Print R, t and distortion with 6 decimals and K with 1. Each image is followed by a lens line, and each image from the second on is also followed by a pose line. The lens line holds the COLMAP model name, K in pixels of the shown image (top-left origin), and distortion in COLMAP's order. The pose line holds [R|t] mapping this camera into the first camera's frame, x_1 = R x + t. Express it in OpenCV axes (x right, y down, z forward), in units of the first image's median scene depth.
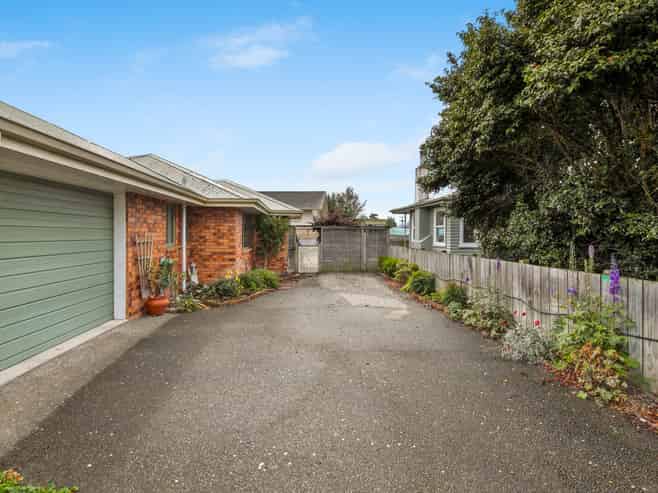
lens RADIAL K [[325.7, 0, 328.9], [0, 325.7, 241.0], [0, 0, 1]] dist [0.001826, -0.000097]
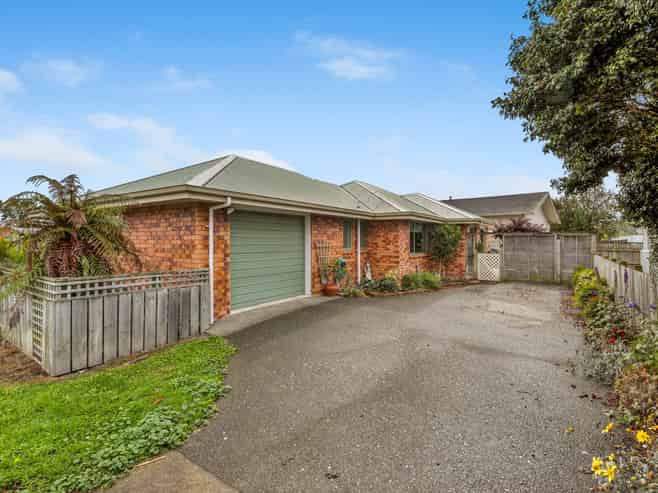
lens RADIAL K [[325.7, 0, 328.2], [0, 325.7, 243.9], [0, 0, 1]] dist [0.001826, -0.000097]
pose [[0.760435, 0.006550, -0.649381, 0.315884], [-0.014619, 0.999868, -0.007034, 0.000710], [0.649249, 0.014842, 0.760431, -0.100534]]
